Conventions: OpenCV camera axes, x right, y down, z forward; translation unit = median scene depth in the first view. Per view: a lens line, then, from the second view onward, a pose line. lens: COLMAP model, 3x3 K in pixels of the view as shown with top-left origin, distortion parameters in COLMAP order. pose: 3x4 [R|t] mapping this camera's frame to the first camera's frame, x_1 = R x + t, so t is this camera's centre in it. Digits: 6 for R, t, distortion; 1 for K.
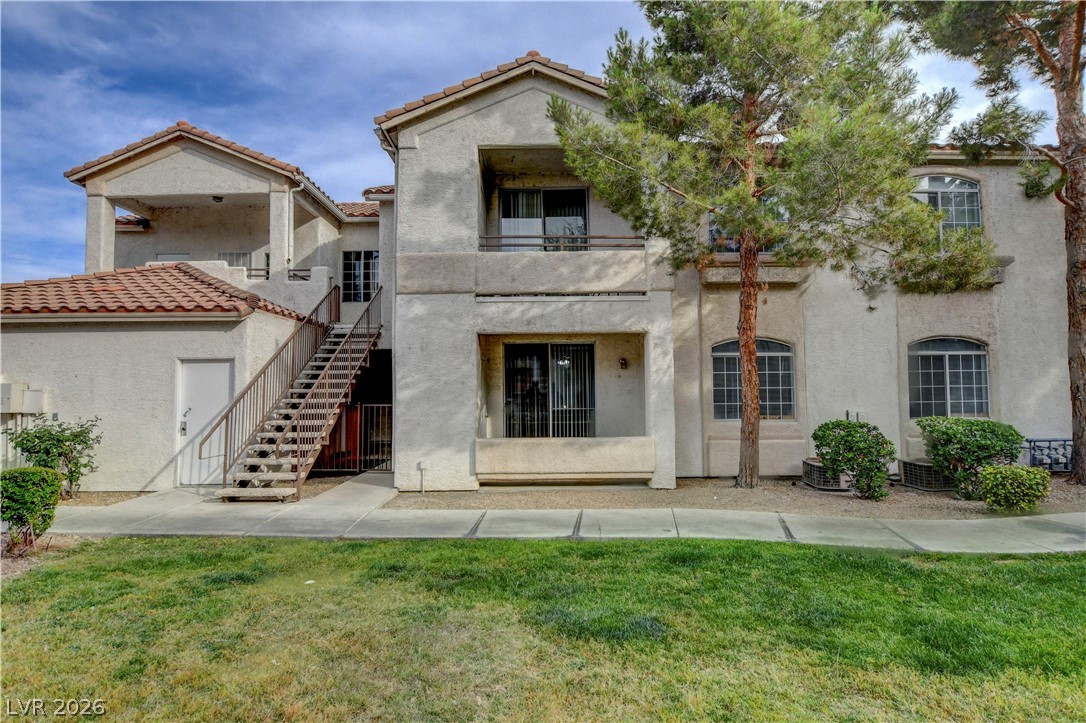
lens RADIAL K [[582.3, 0, 543.0], [0, 582.3, 361.5], [0, 0, 1]] dist [-0.000981, 0.000683]
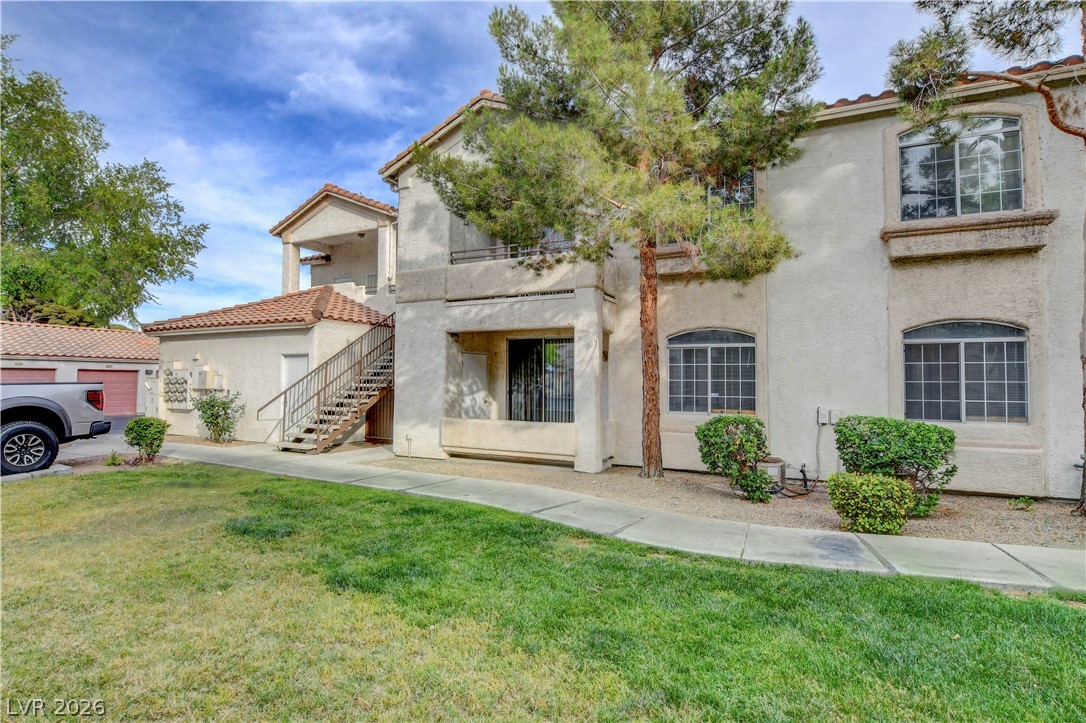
lens RADIAL K [[582.3, 0, 543.0], [0, 582.3, 361.5], [0, 0, 1]] dist [-0.000981, 0.000683]
pose [[0.875280, -0.000700, -0.483616, 0.651963], [0.007210, 0.999907, 0.011602, 0.001180], [0.483563, -0.013642, 0.875203, 0.024320]]
